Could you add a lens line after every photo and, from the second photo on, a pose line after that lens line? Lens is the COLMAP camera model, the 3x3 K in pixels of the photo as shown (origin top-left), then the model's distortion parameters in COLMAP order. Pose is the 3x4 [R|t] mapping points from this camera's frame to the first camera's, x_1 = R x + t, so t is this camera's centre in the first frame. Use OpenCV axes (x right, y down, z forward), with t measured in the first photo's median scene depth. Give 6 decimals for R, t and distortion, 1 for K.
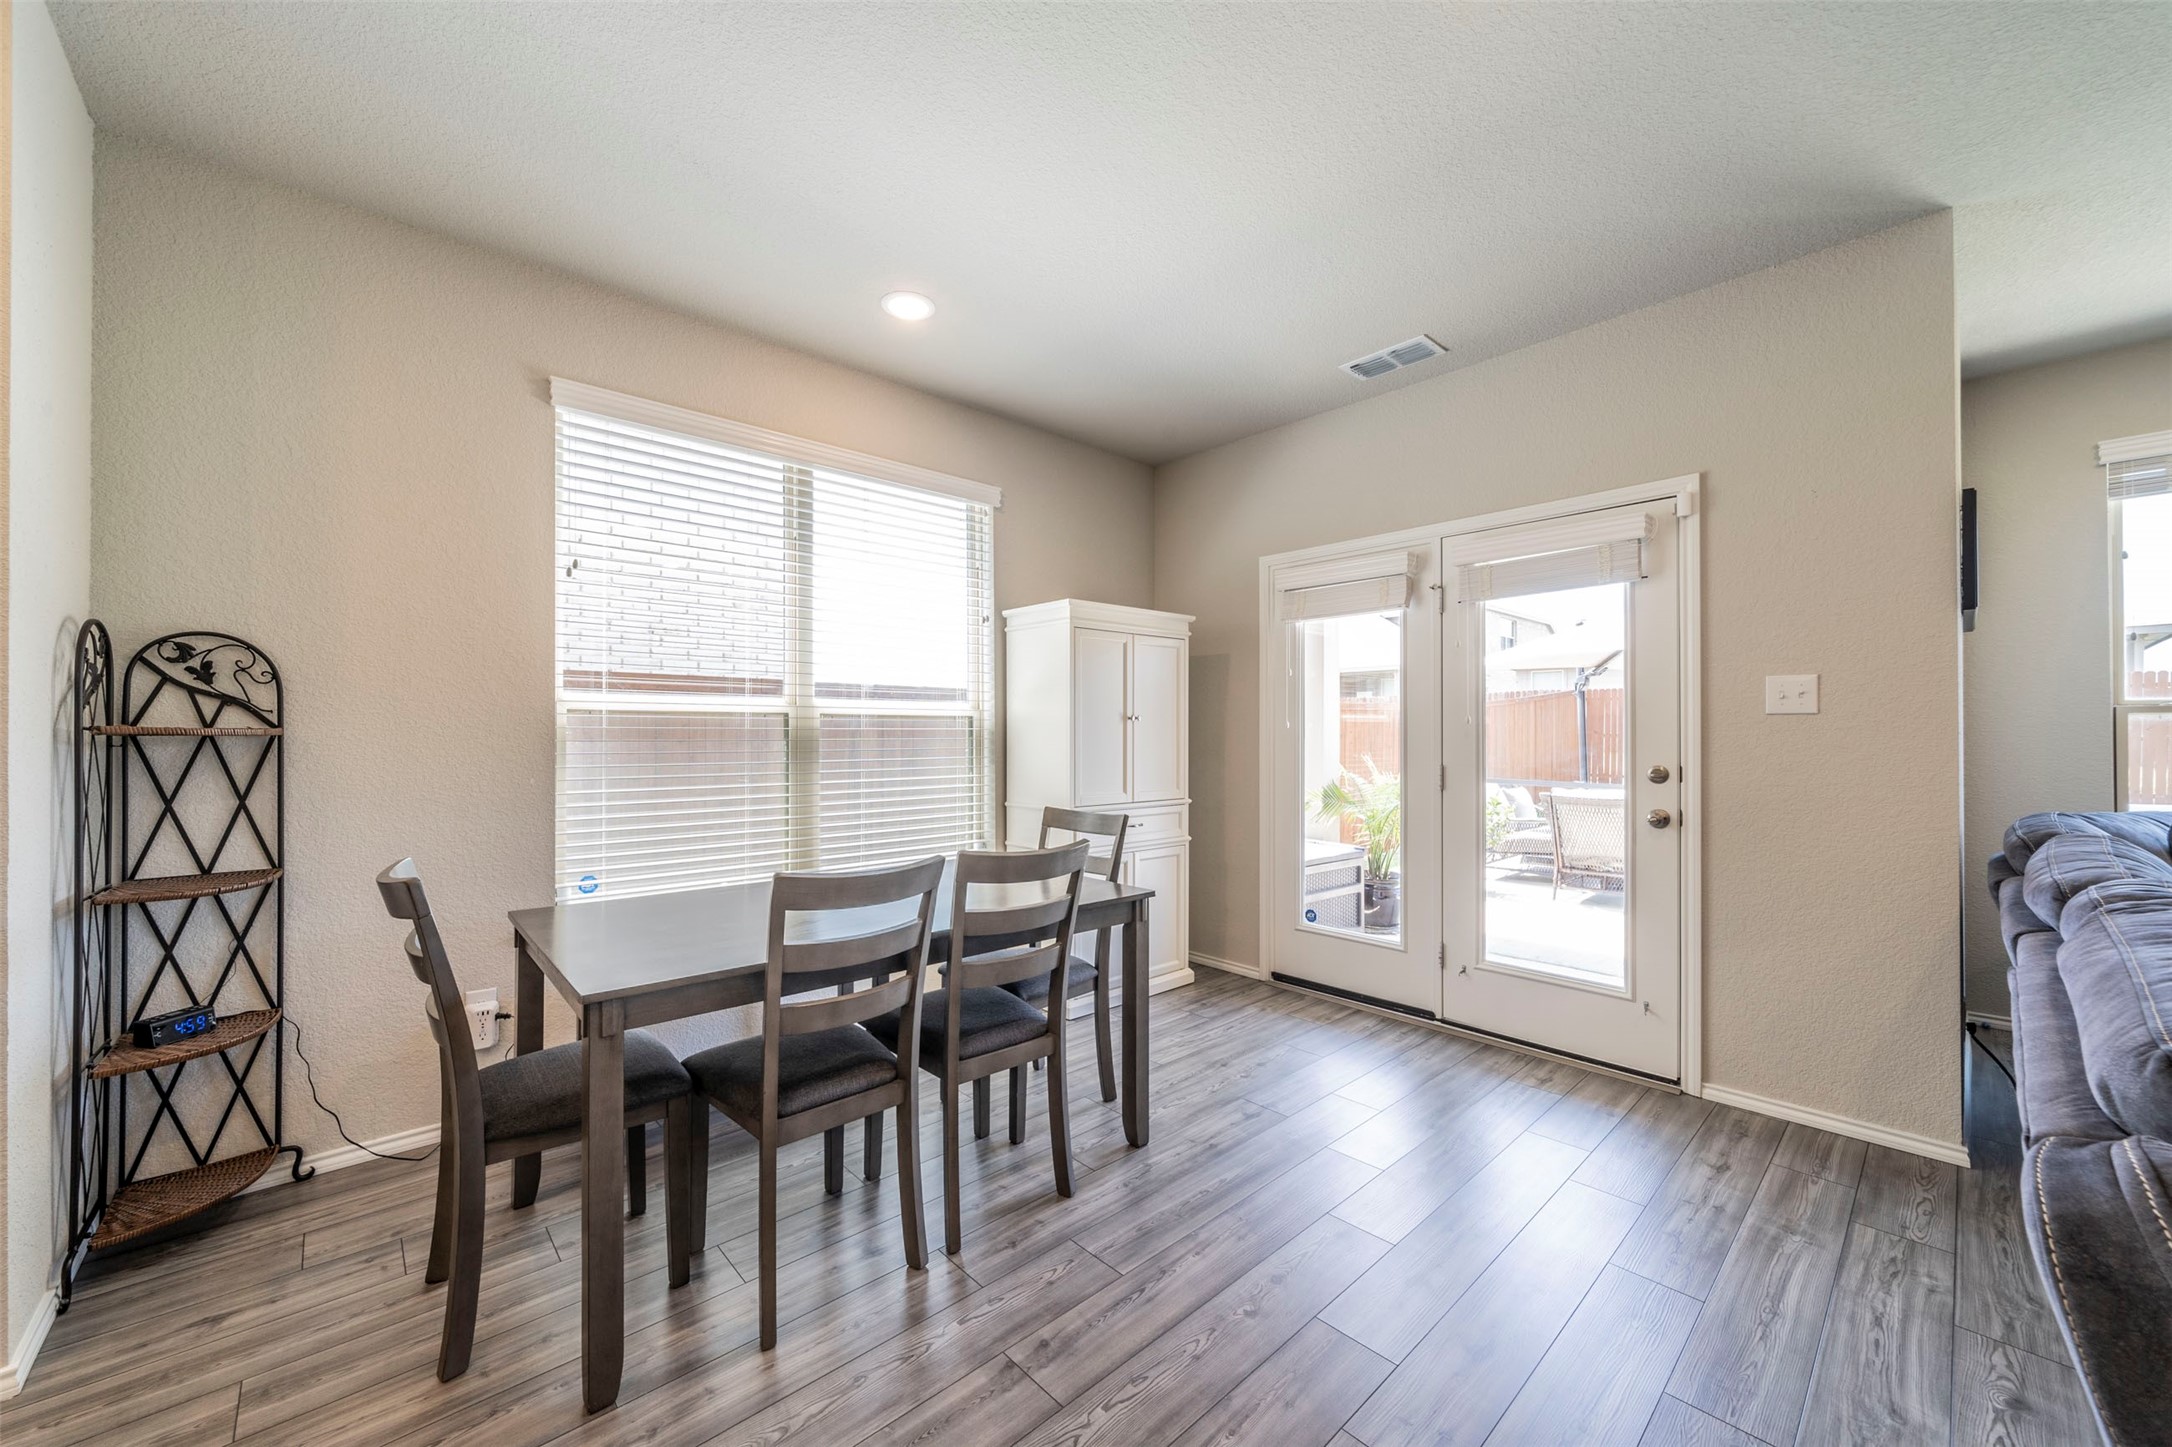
lens RADIAL K [[822.7, 0, 1066.7], [0, 822.7, 732.2], [0, 0, 1]] dist [-0.006006, 0.002463]
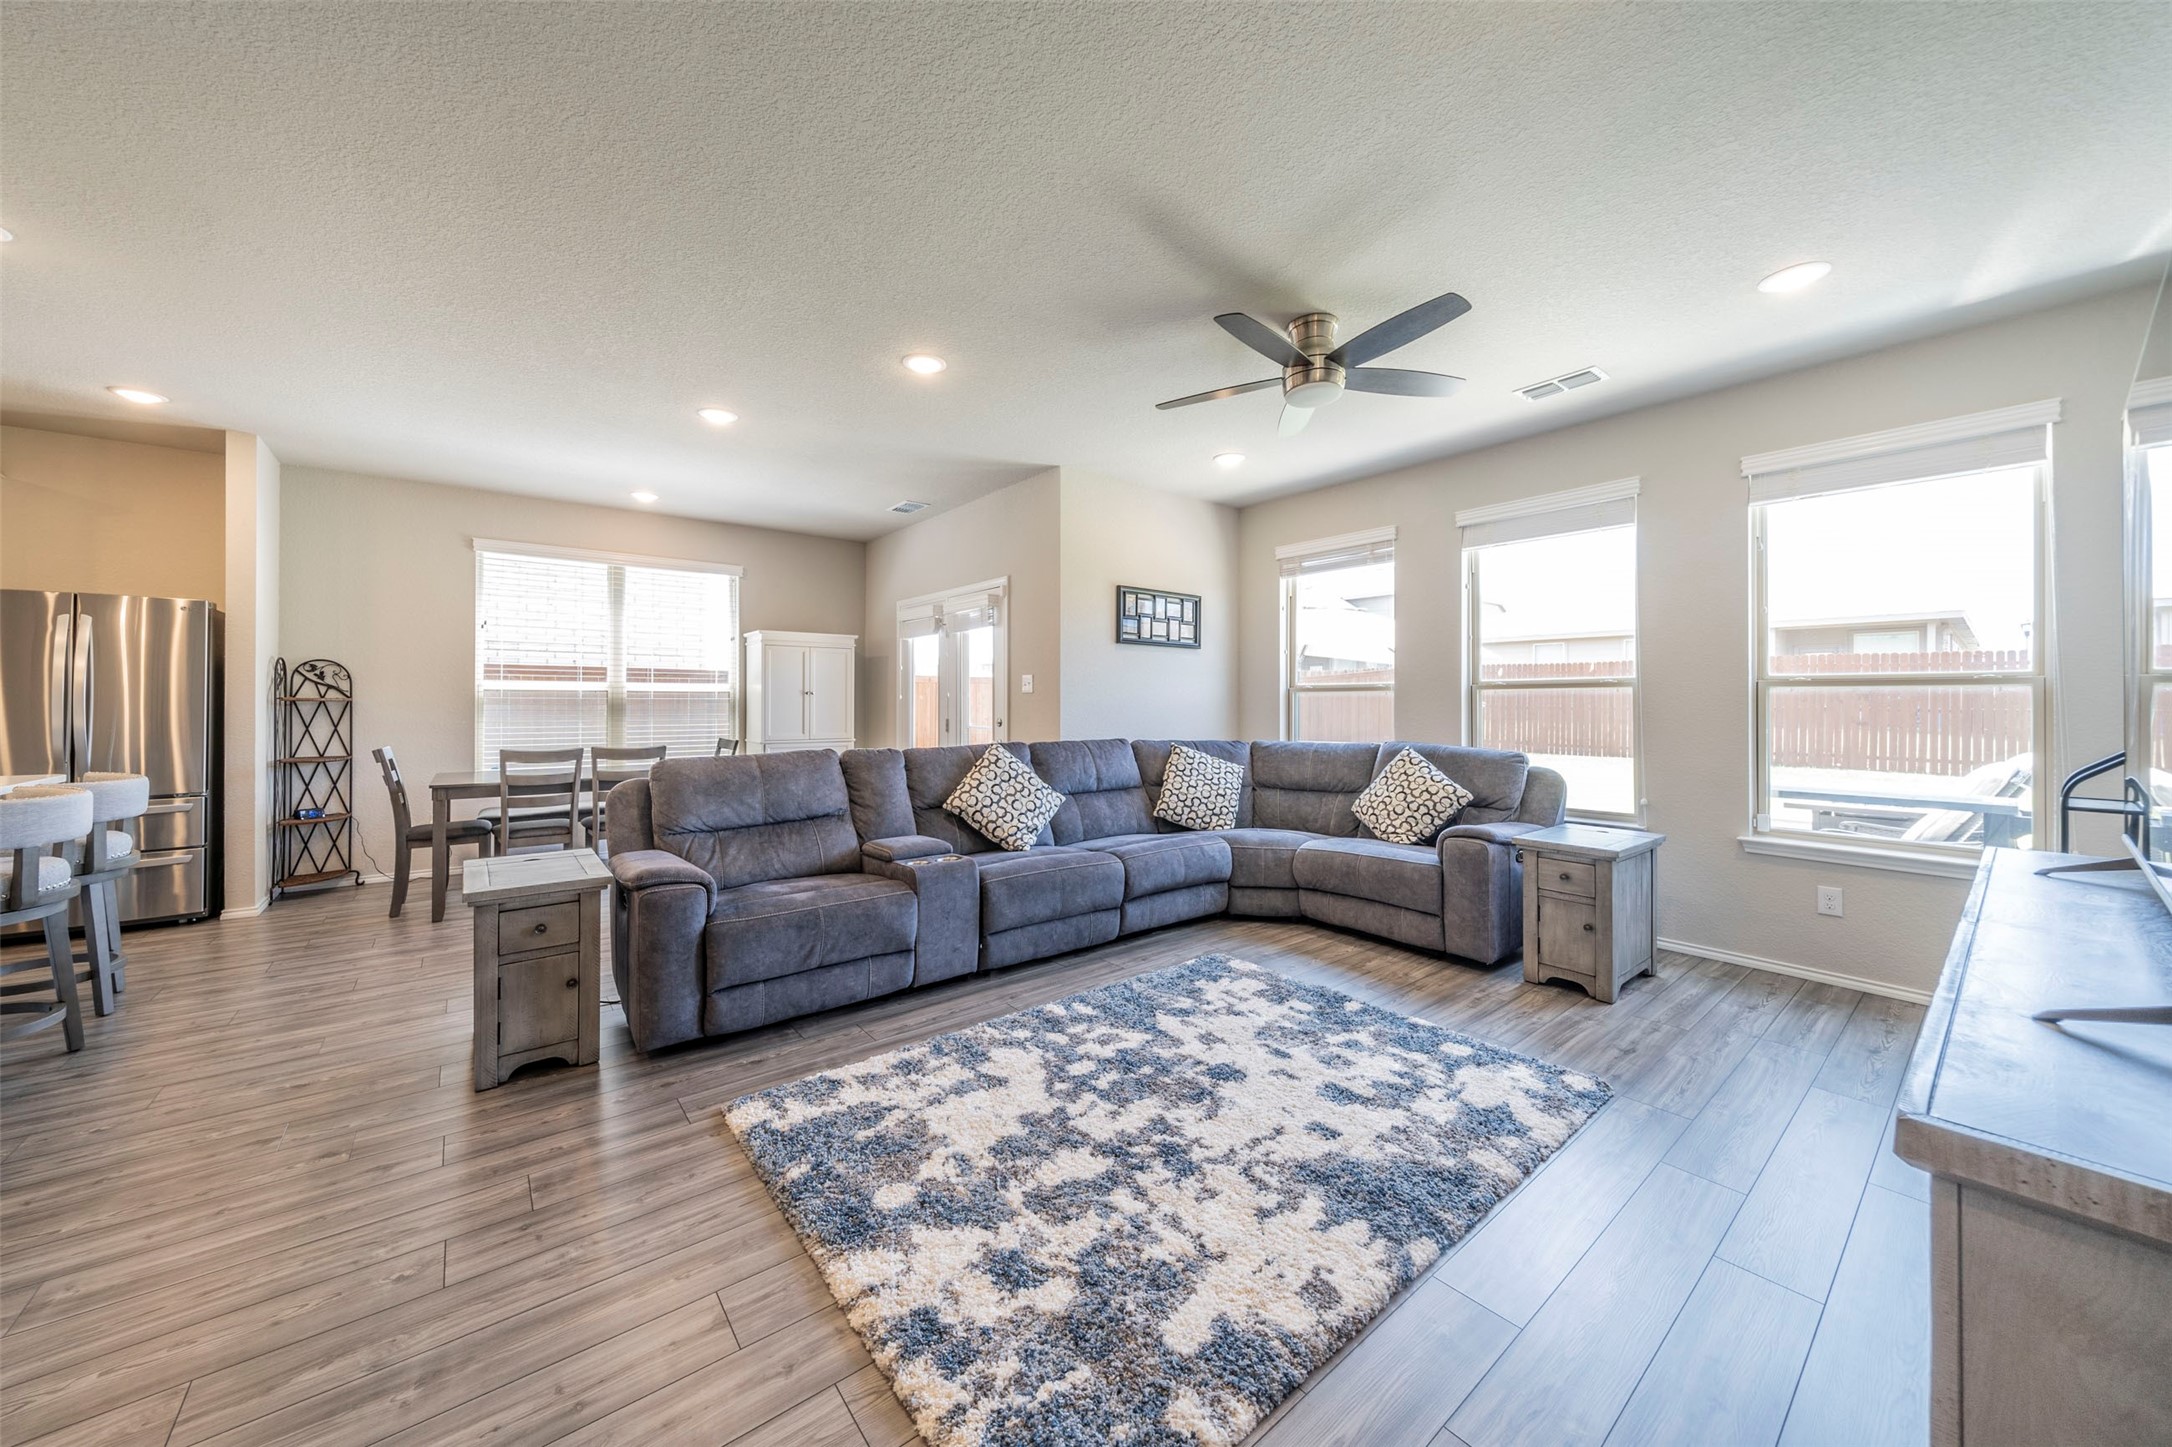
lens RADIAL K [[760.3, 0, 1079.1], [0, 760.3, 700.9], [0, 0, 1]] dist [-0.005704, 0.000899]
pose [[0.998543, 0.002805, -0.053884, 1.336016], [-0.002762, 0.999996, 0.000883, -0.004572], [0.053886, -0.000732, 0.998547, -1.140703]]
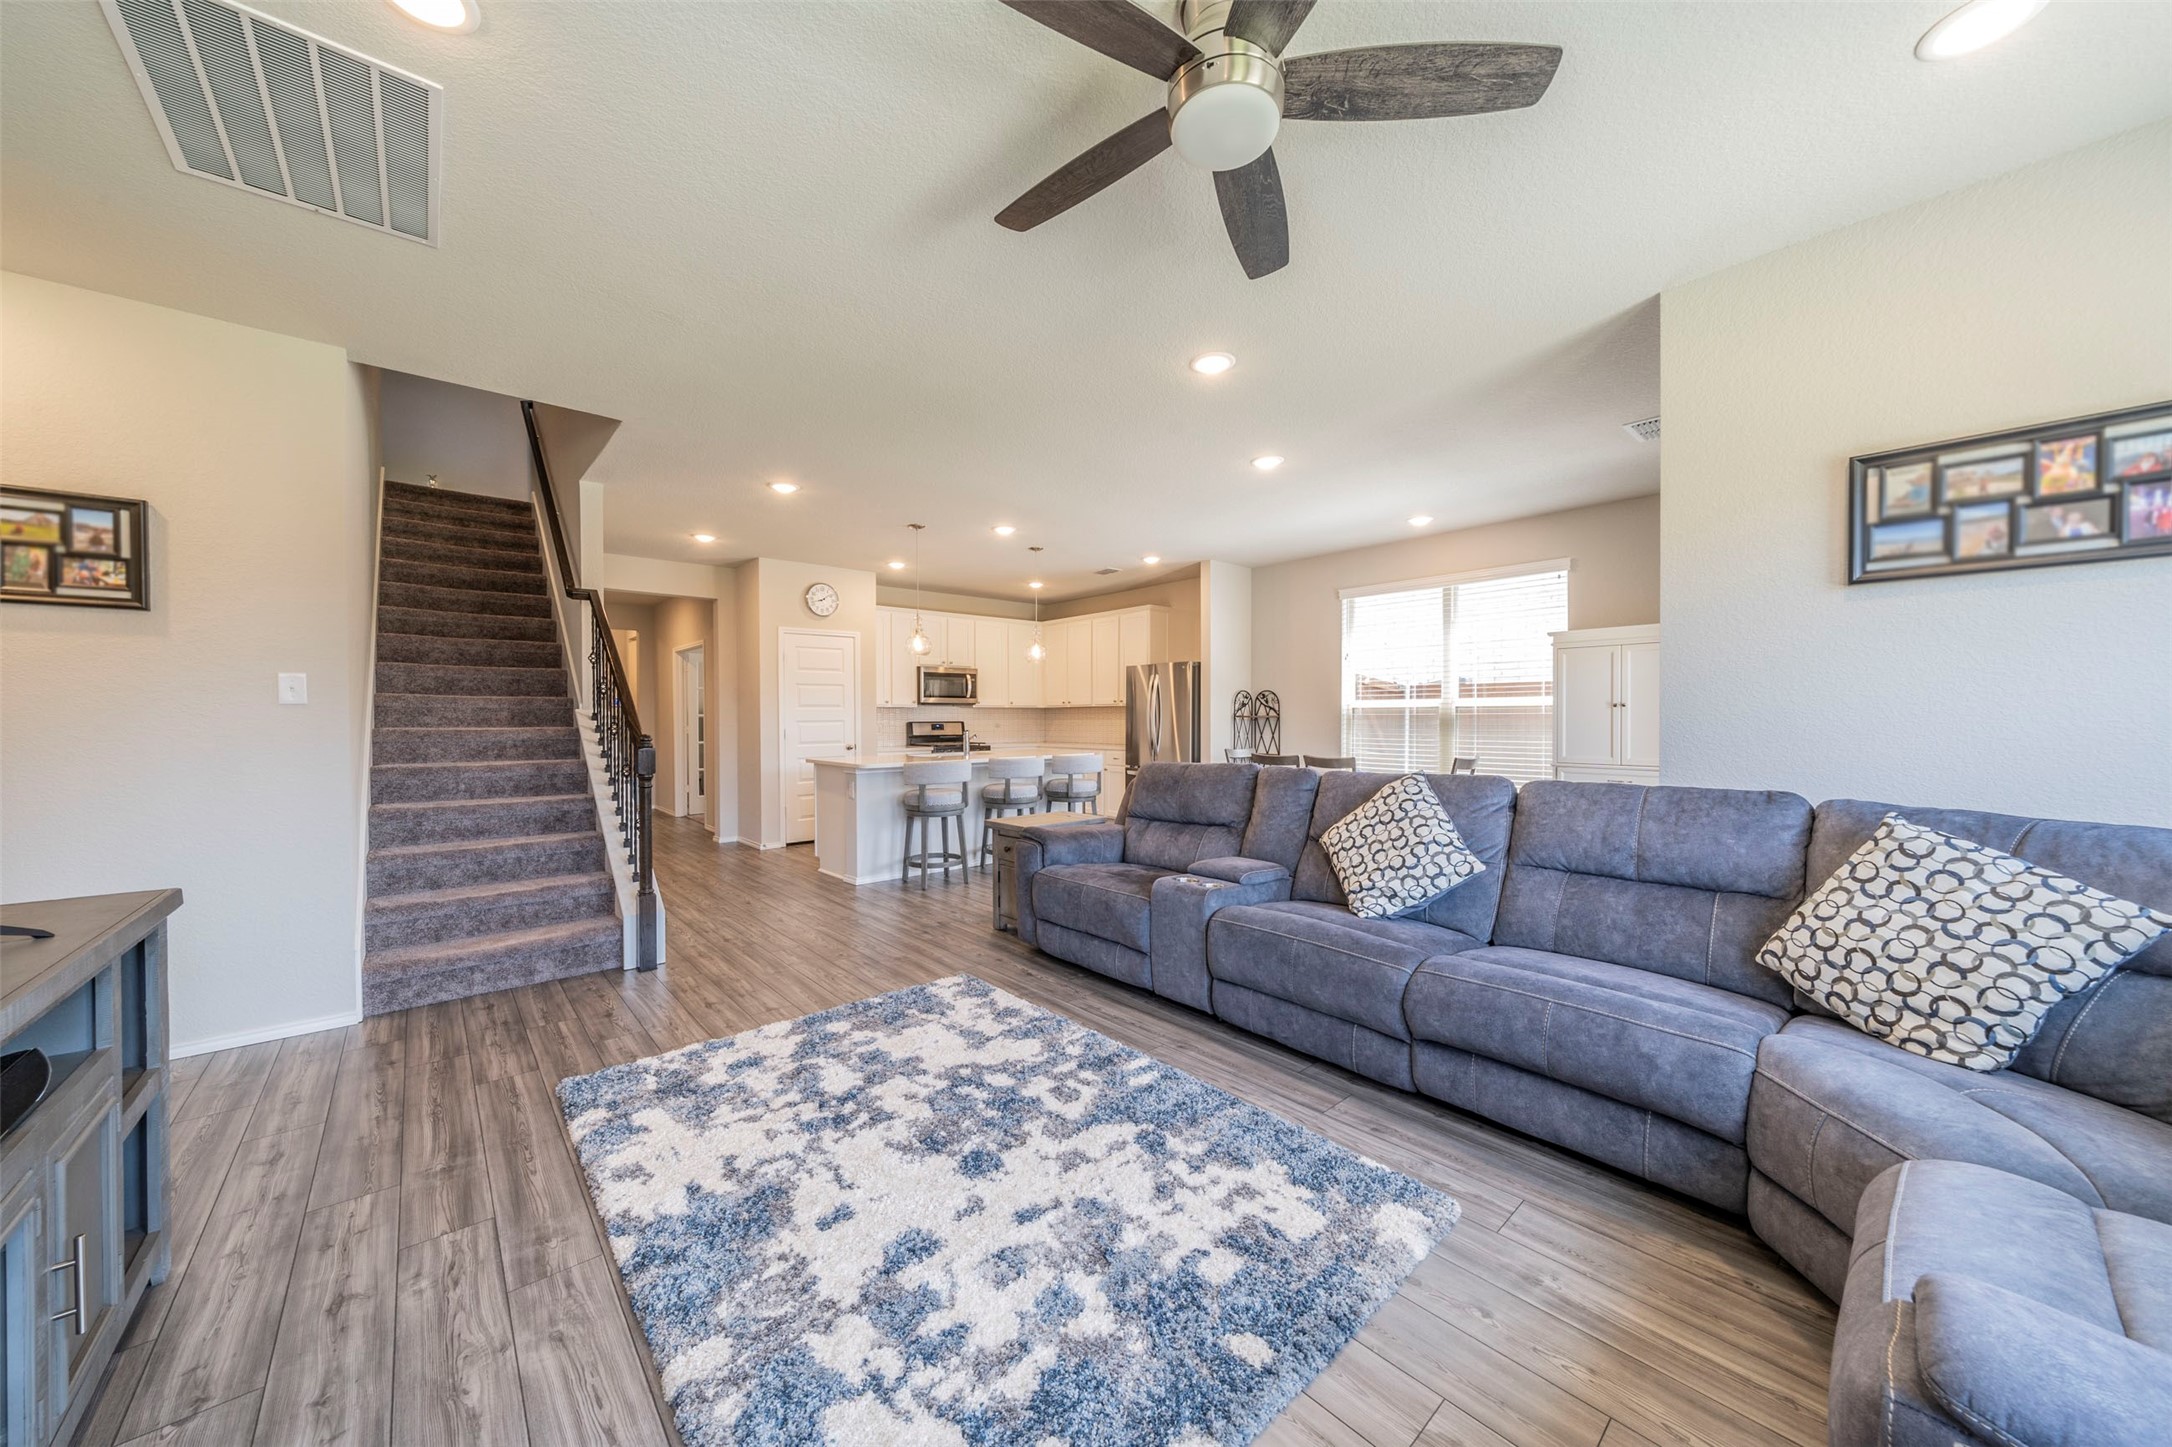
lens RADIAL K [[760.3, 0, 1069.0], [0, 760.3, 726.3], [0, 0, 1]] dist [-0.005704, 0.000899]
pose [[-0.021020, 0.011802, -0.999709, 2.439786], [0.007485, 0.999904, 0.011647, -0.003228], [0.999751, -0.007238, -0.021106, 0.148377]]
